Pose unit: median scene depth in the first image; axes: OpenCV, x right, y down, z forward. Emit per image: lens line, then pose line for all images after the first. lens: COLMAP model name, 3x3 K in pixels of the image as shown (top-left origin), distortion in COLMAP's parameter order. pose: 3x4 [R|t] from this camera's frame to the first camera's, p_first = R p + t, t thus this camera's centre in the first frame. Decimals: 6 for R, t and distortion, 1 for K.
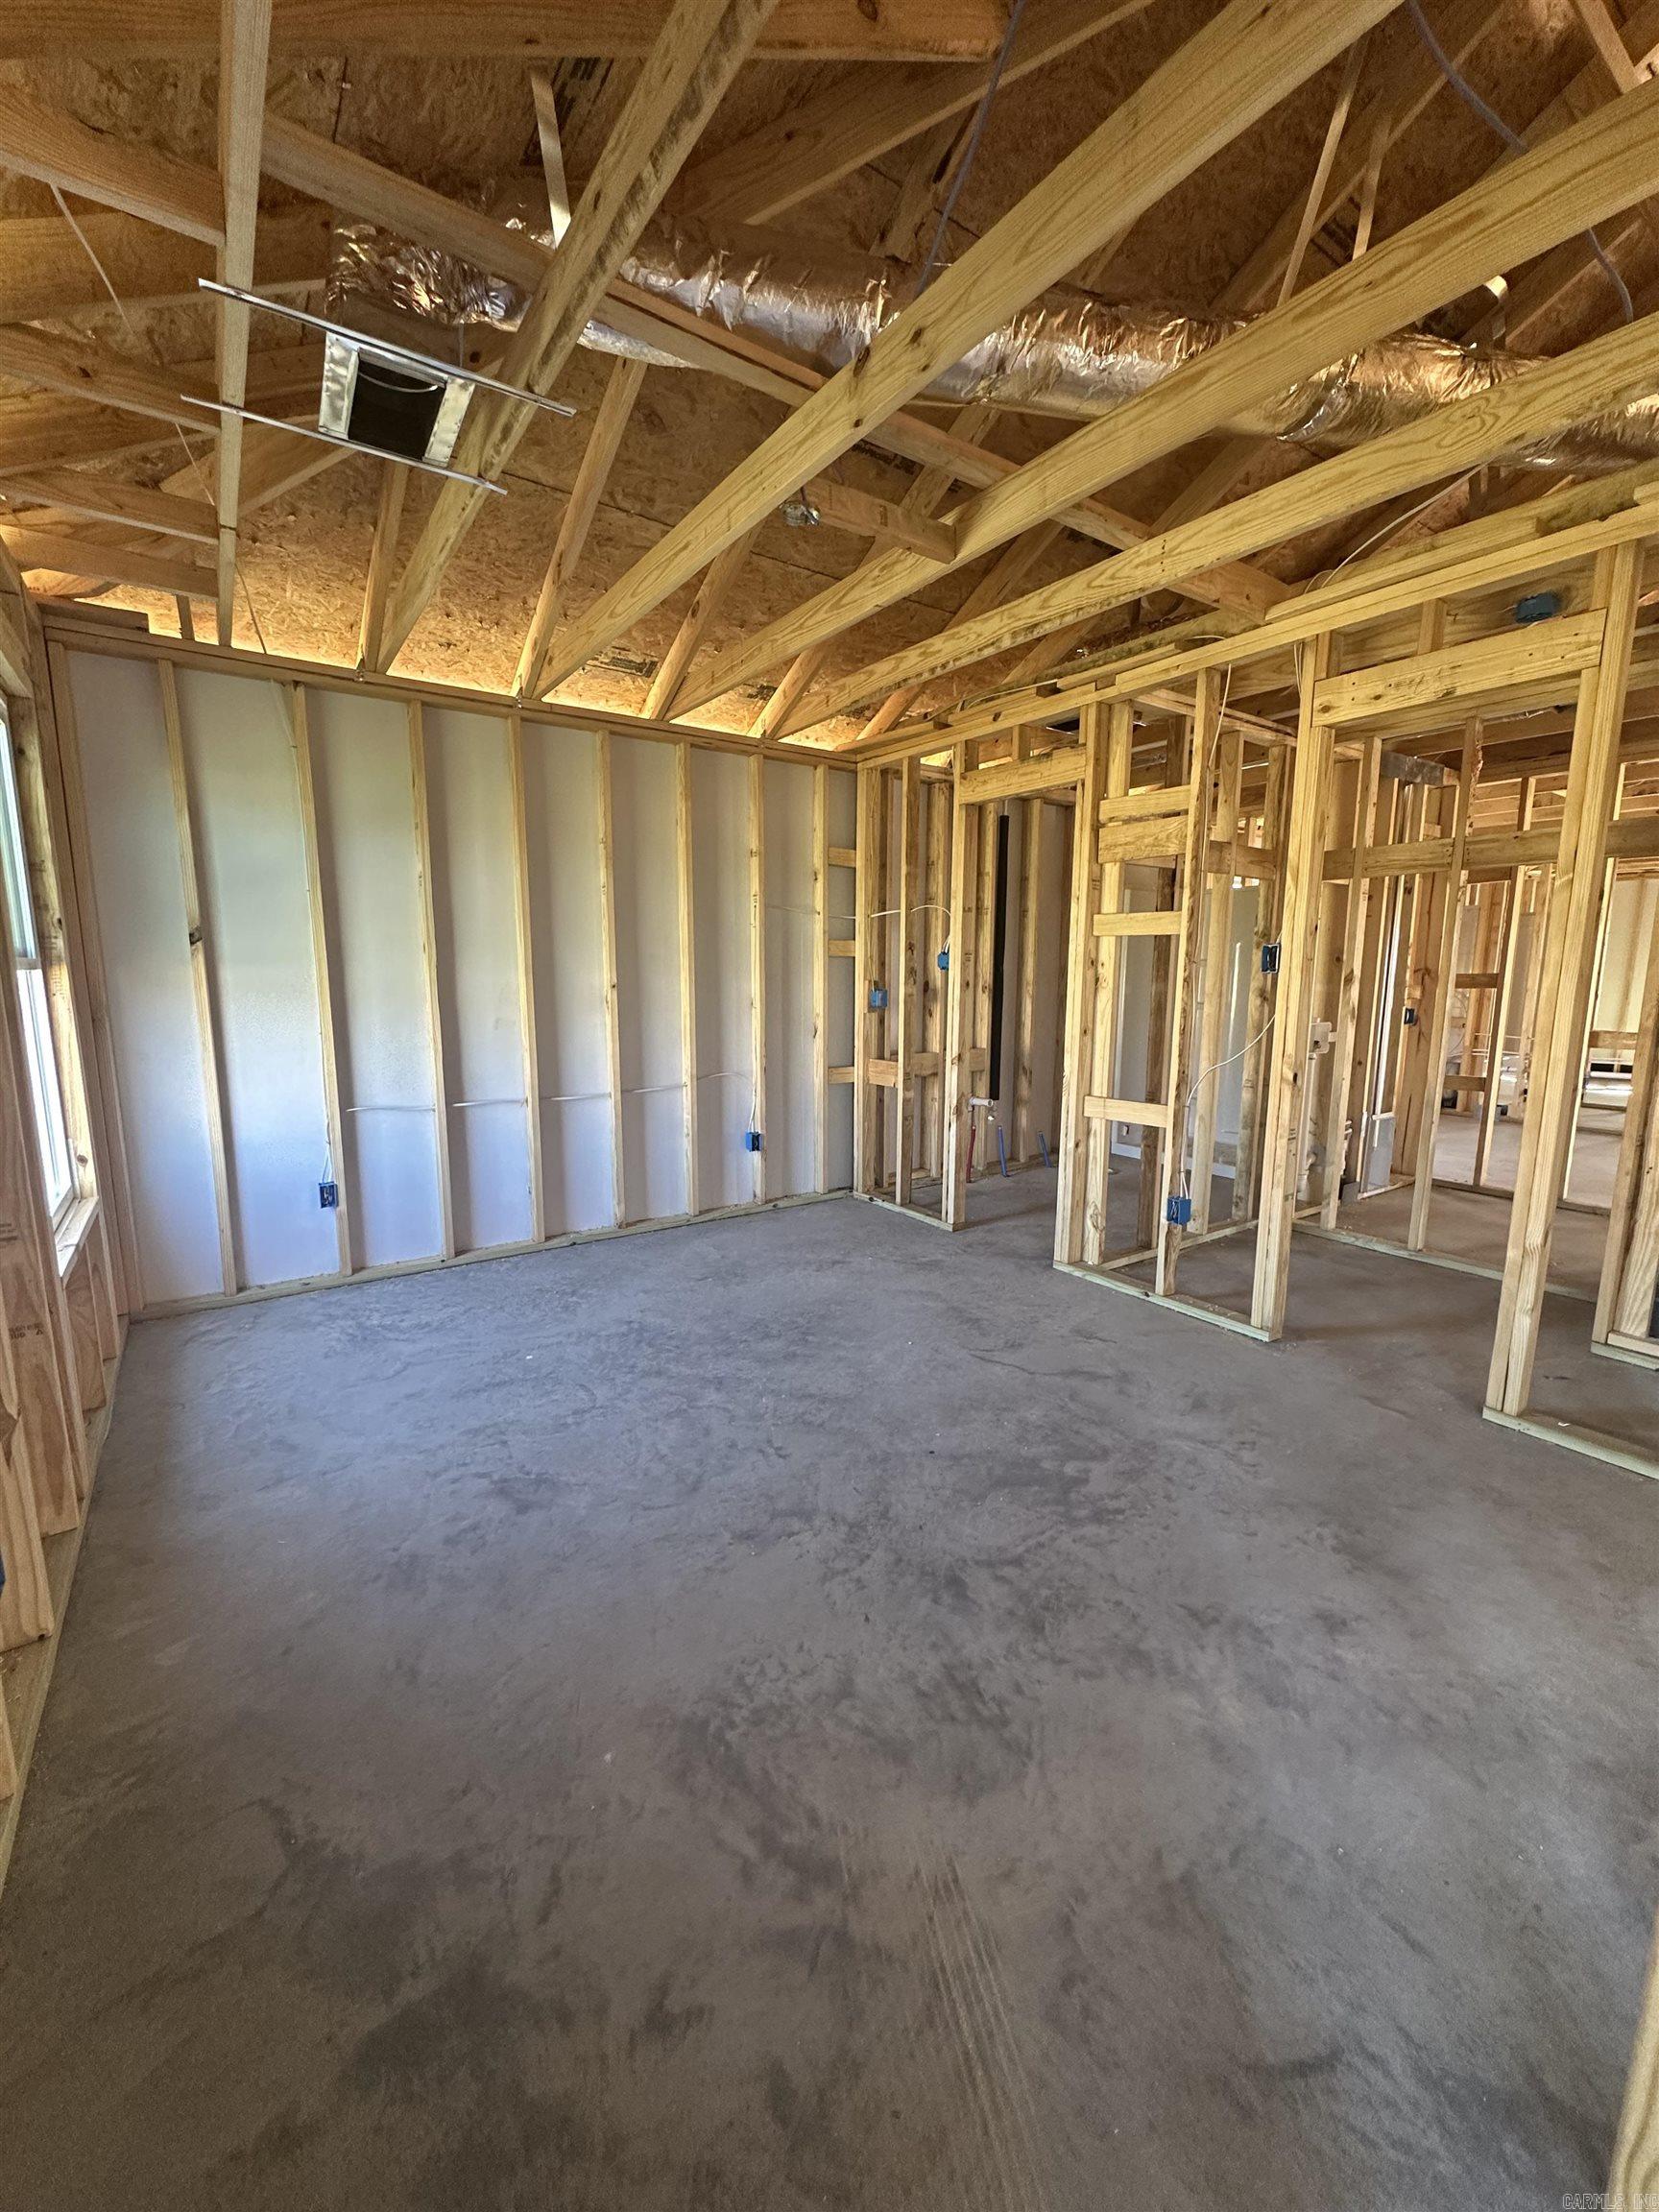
lens RADIAL K [[883.1, 0, 830.7], [0, 883.1, 1102.6], [0, 0, 1]] dist [-0.005346, 0.001384]
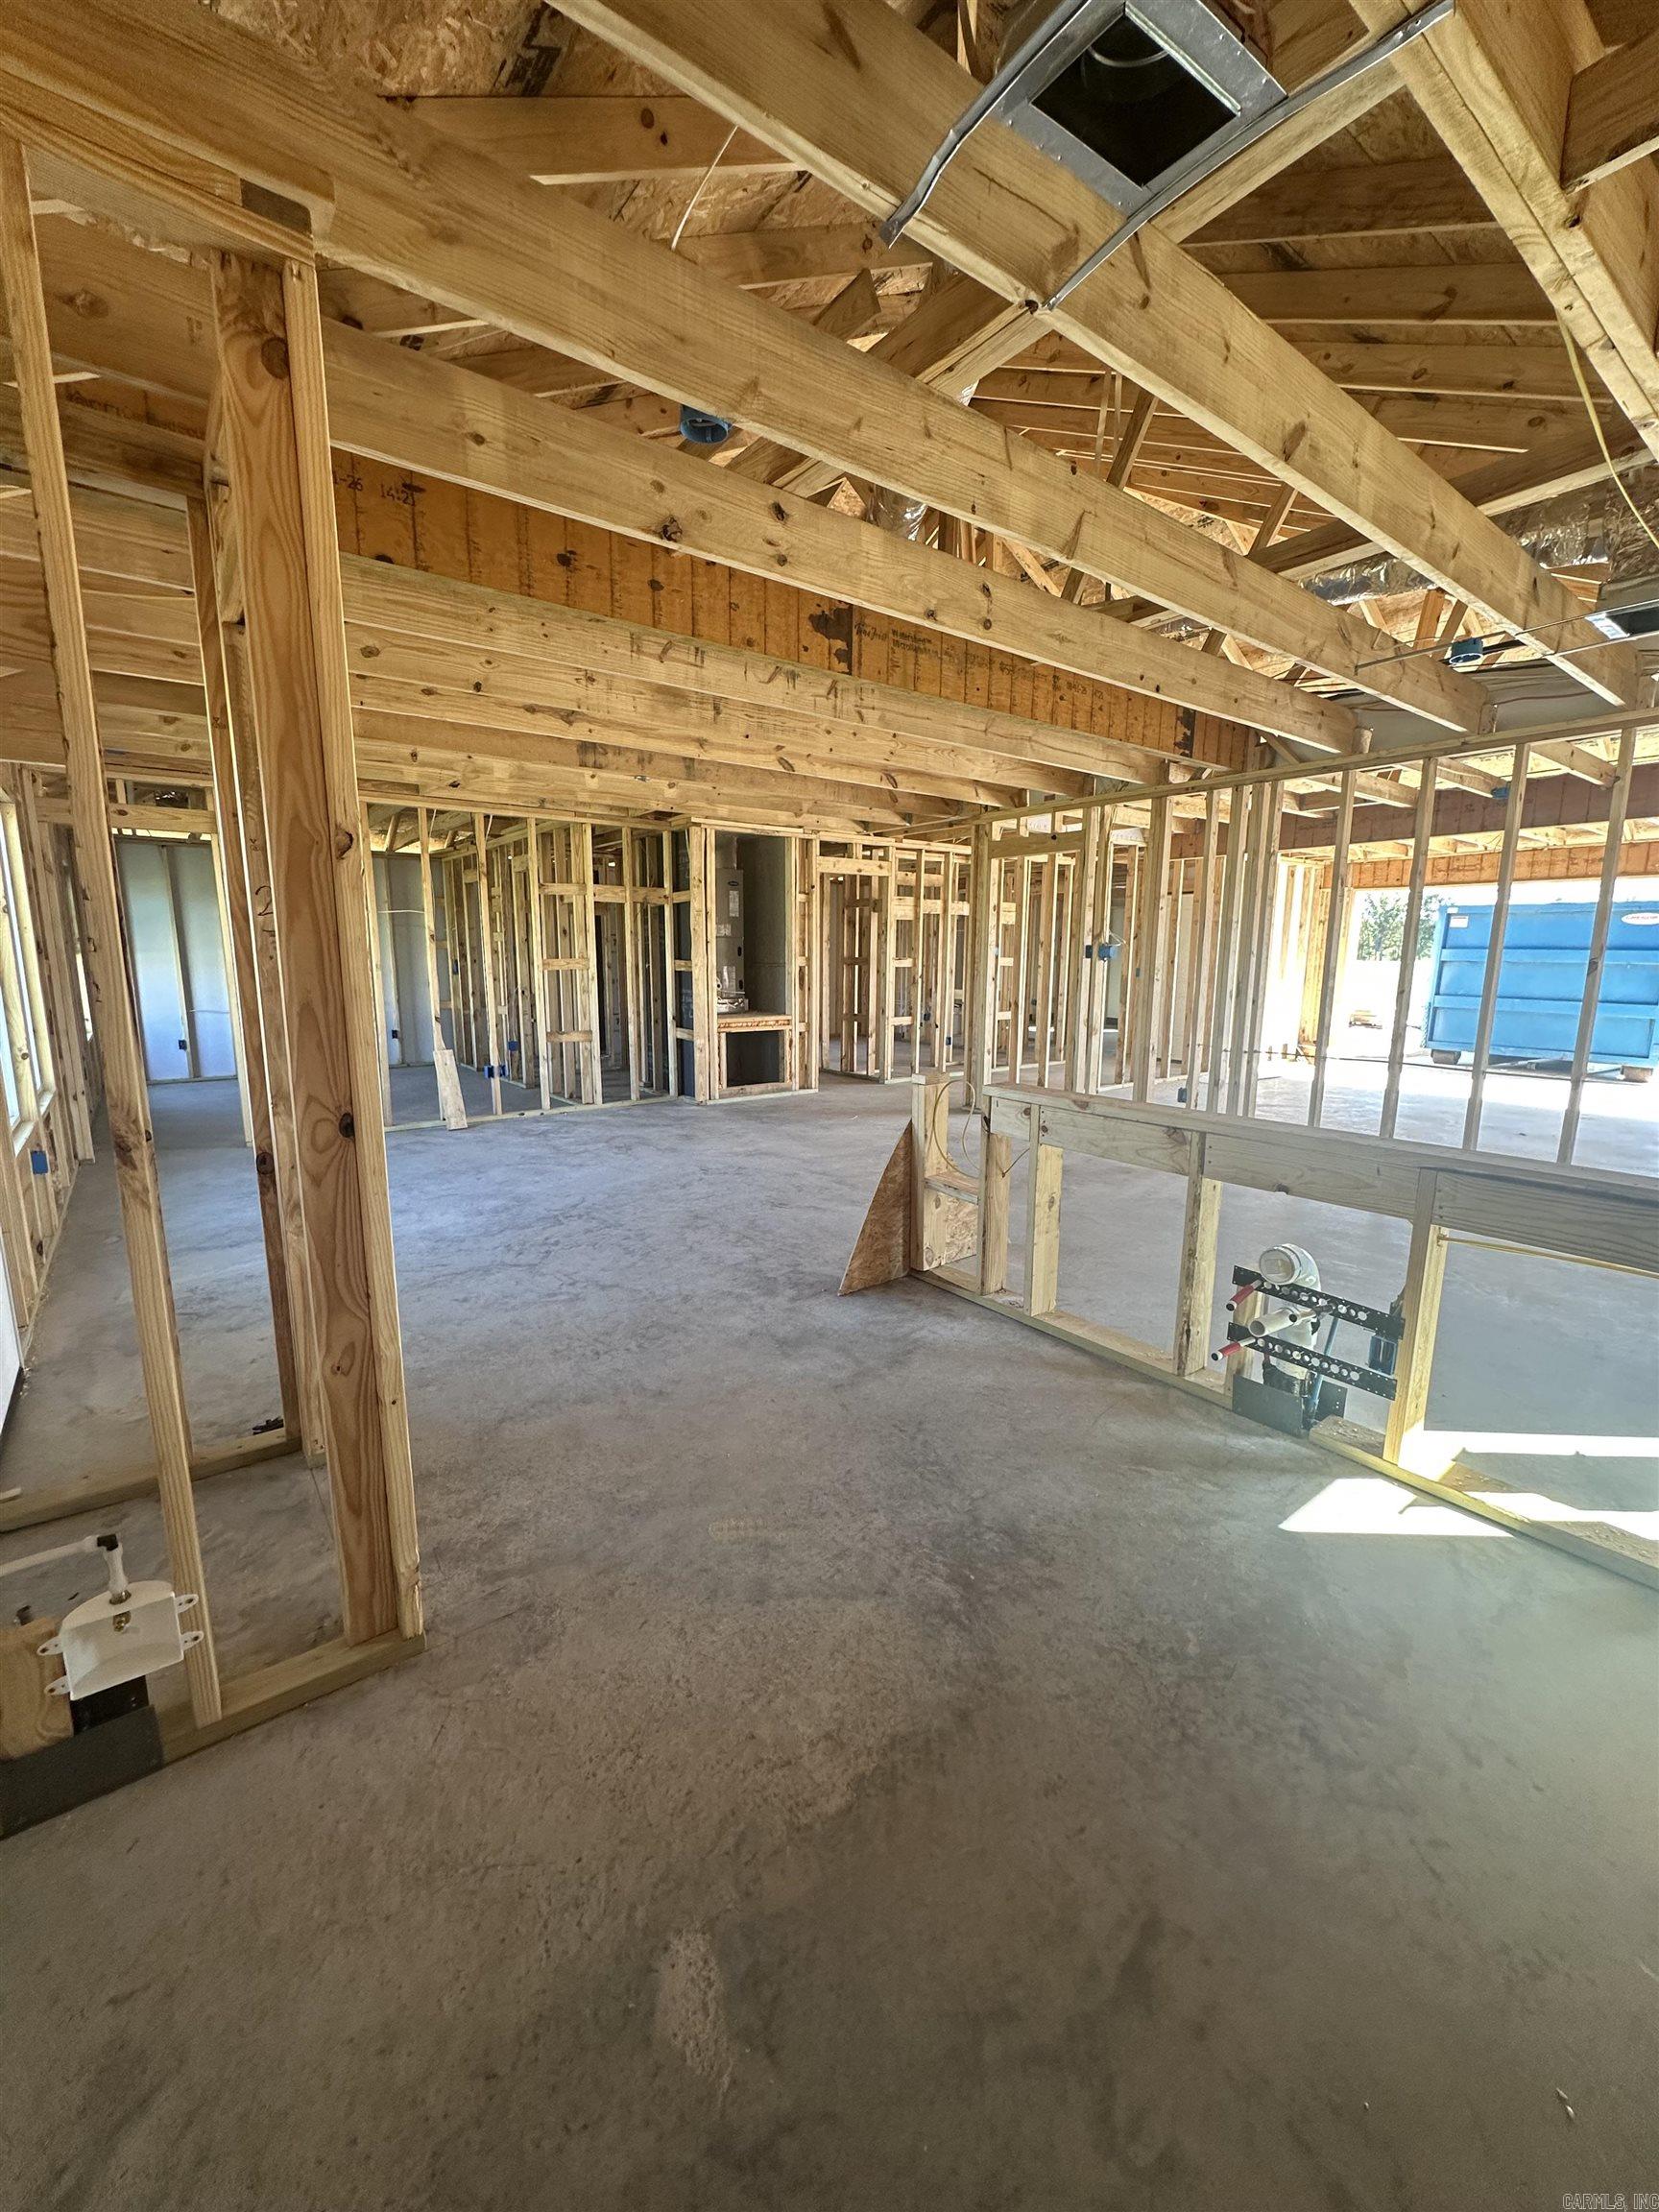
lens RADIAL K [[883.1, 0, 827.1], [0, 883.1, 1103.6], [0, 0, 1]] dist [-0.005346, 0.001384]
pose [[0.999019, -0.008594, 0.043441, 1.411128], [0.007803, 0.999801, 0.018357, 0.293541], [-0.043590, -0.018000, 0.998887, -1.943757]]
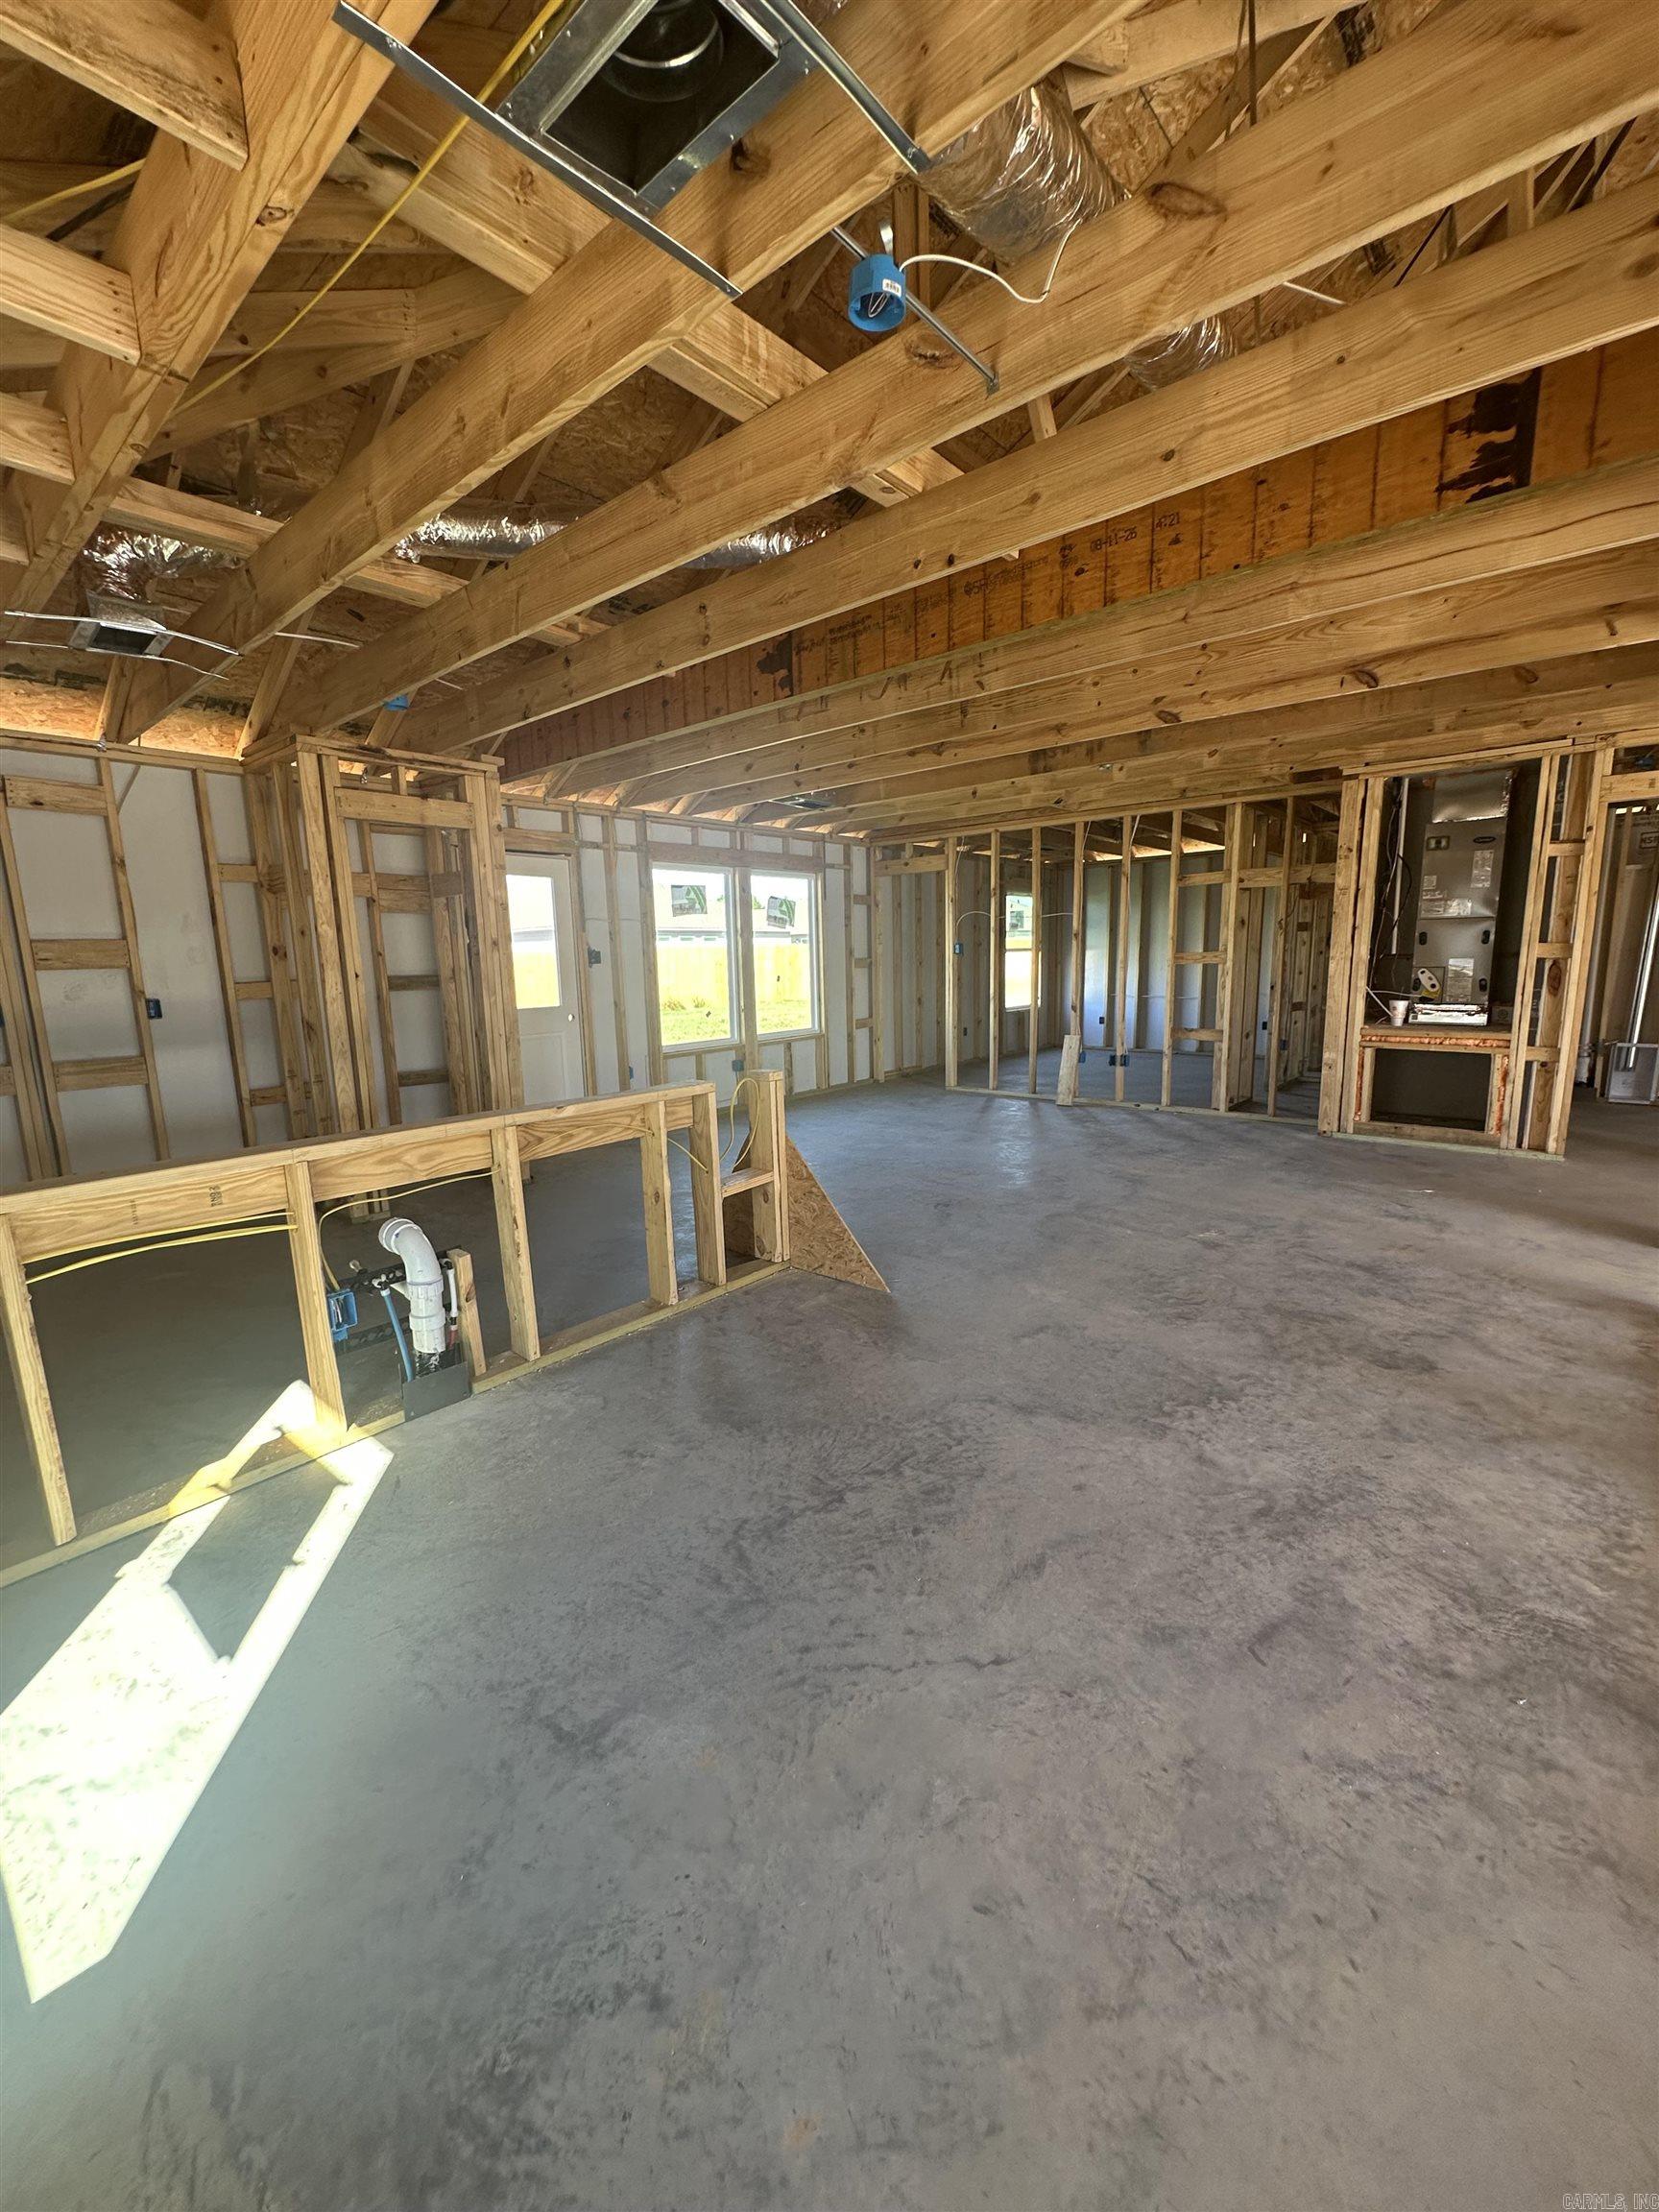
lens RADIAL K [[883.1, 0, 829.0], [0, 883.1, 1115.3], [0, 0, 1]] dist [-0.005346, 0.001384]
pose [[0.248343, 0.163755, -0.954730, 2.850170], [-0.121124, 0.983121, 0.137118, 0.151044], [0.961069, 0.081589, 0.263986, -0.970735]]
